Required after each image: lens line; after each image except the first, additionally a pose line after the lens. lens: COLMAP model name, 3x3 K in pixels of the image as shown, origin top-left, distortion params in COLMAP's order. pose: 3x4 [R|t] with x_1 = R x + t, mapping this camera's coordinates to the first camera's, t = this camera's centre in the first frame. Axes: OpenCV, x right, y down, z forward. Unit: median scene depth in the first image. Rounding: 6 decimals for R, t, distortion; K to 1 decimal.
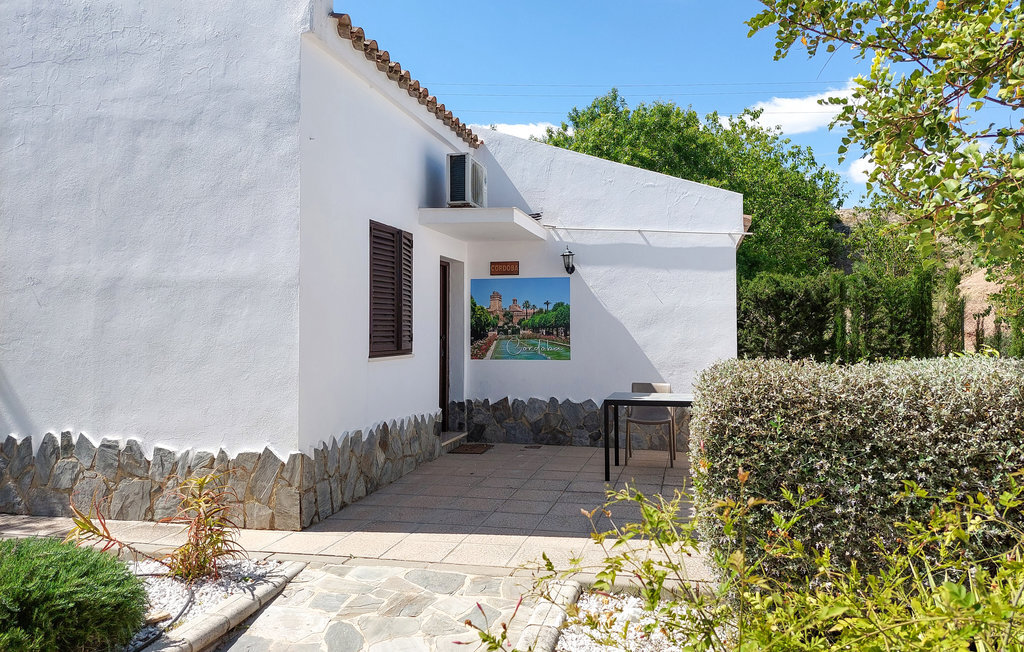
lens RADIAL K [[754.5, 0, 509.9], [0, 754.5, 303.4], [0, 0, 1]] dist [0.032857, -0.002376]
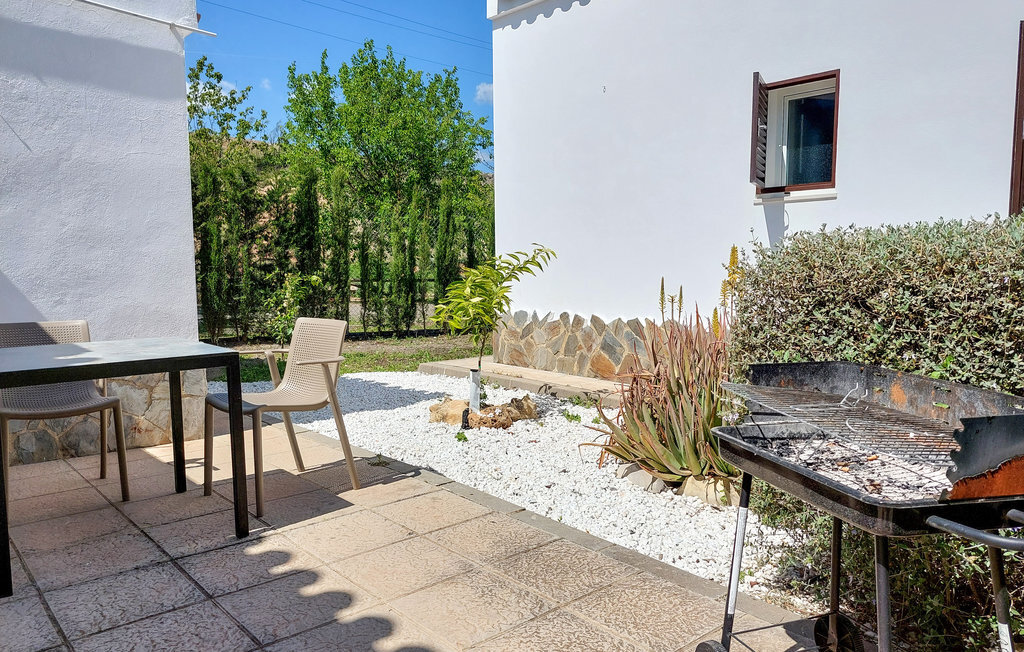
lens RADIAL K [[754.5, 0, 509.9], [0, 754.5, 303.4], [0, 0, 1]] dist [0.032857, -0.002376]
pose [[0.580227, -0.043313, 0.813303, -0.009878], [-0.027284, 0.996991, 0.072560, 0.050408], [-0.813998, -0.064292, 0.577299, 0.479383]]
